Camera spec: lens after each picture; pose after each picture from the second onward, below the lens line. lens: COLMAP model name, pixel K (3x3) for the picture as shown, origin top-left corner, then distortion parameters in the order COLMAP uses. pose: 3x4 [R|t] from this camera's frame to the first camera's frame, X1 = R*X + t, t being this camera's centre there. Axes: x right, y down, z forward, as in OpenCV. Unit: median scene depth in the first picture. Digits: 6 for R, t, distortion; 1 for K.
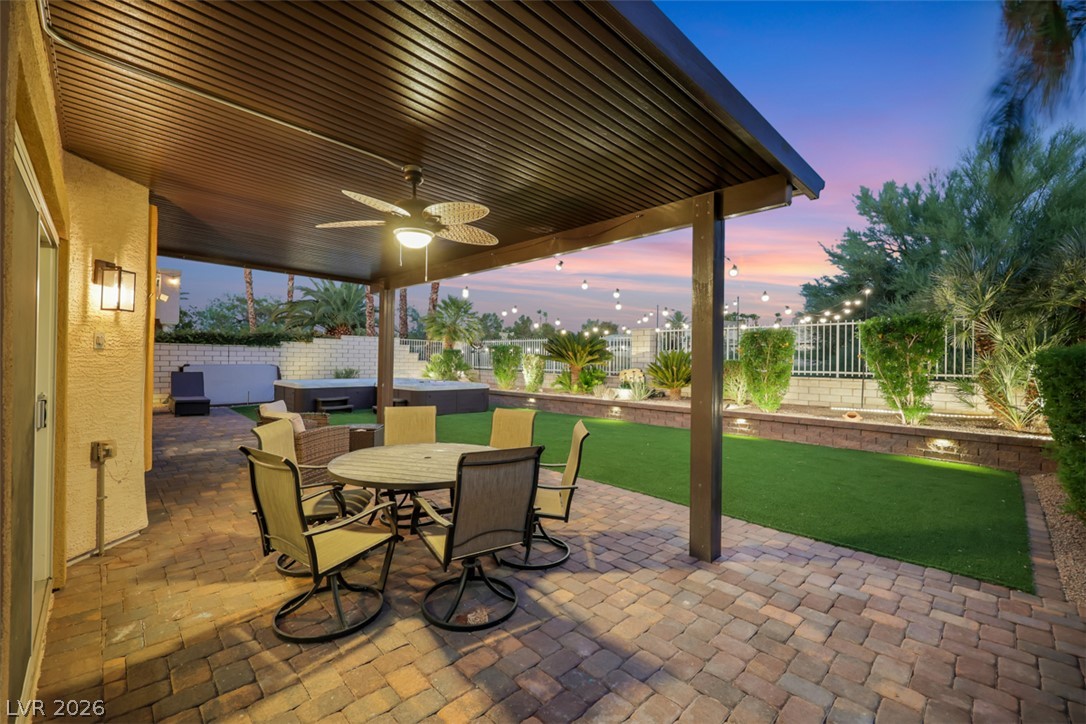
lens RADIAL K [[448.7, 0, 551.2], [0, 448.7, 359.5], [0, 0, 1]] dist [-0.000482, -0.000008]
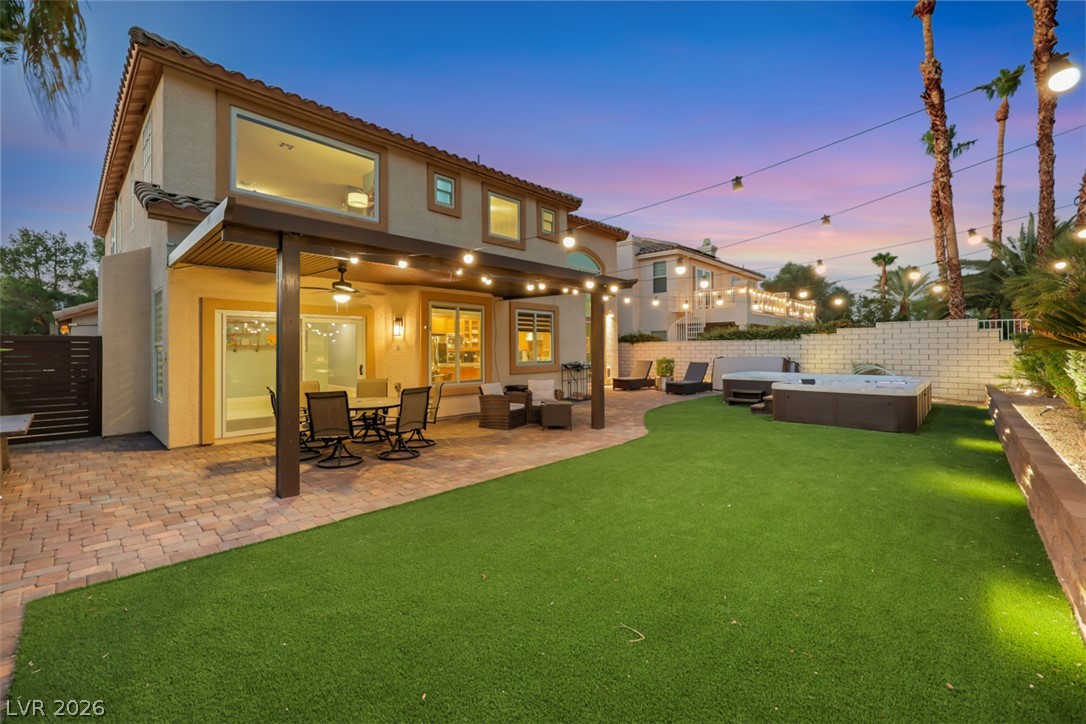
lens RADIAL K [[450.1, 0, 537.2], [0, 450.1, 343.4], [0, 0, 1]] dist [-0.000868, -0.000278]
pose [[0.014119, -0.027720, -0.999516, 0.388756], [0.006091, 0.999599, -0.027636, 0.004225], [0.999882, -0.005698, 0.014282, 0.390544]]
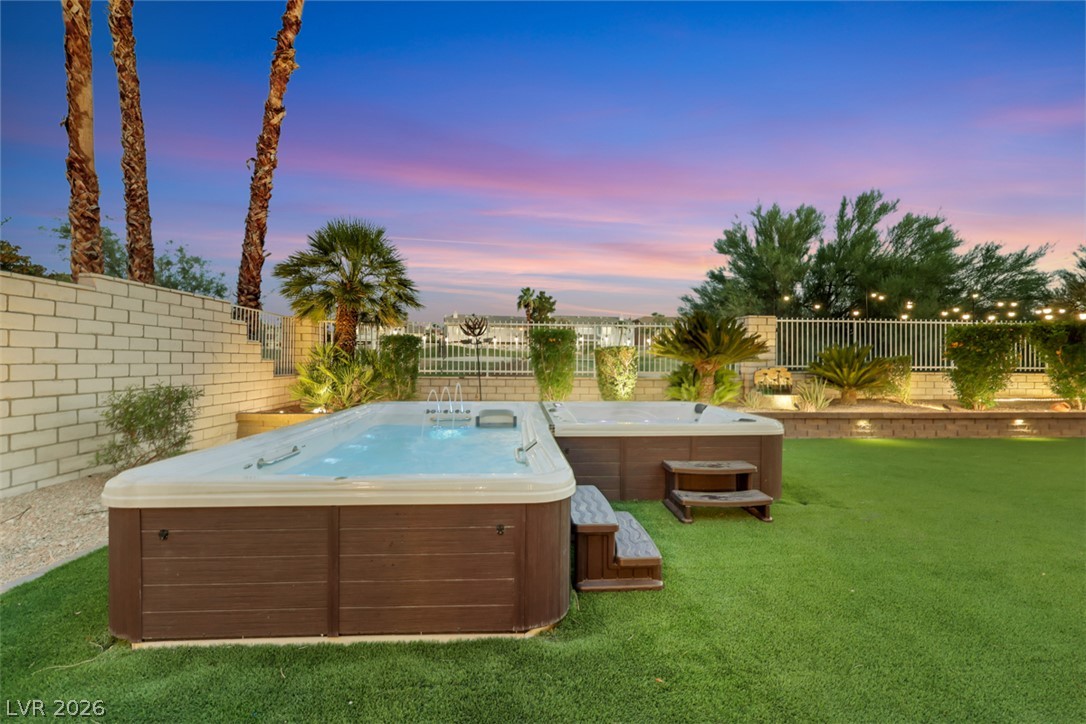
lens RADIAL K [[454.8, 0, 537.7], [0, 454.8, 360.0], [0, 0, 1]] dist [-0.000558, -0.000002]
pose [[0.674932, -0.007584, 0.737841, -0.537336], [0.001124, 0.999957, 0.009249, 0.000229], [-0.737879, -0.005413, 0.674911, 0.634766]]
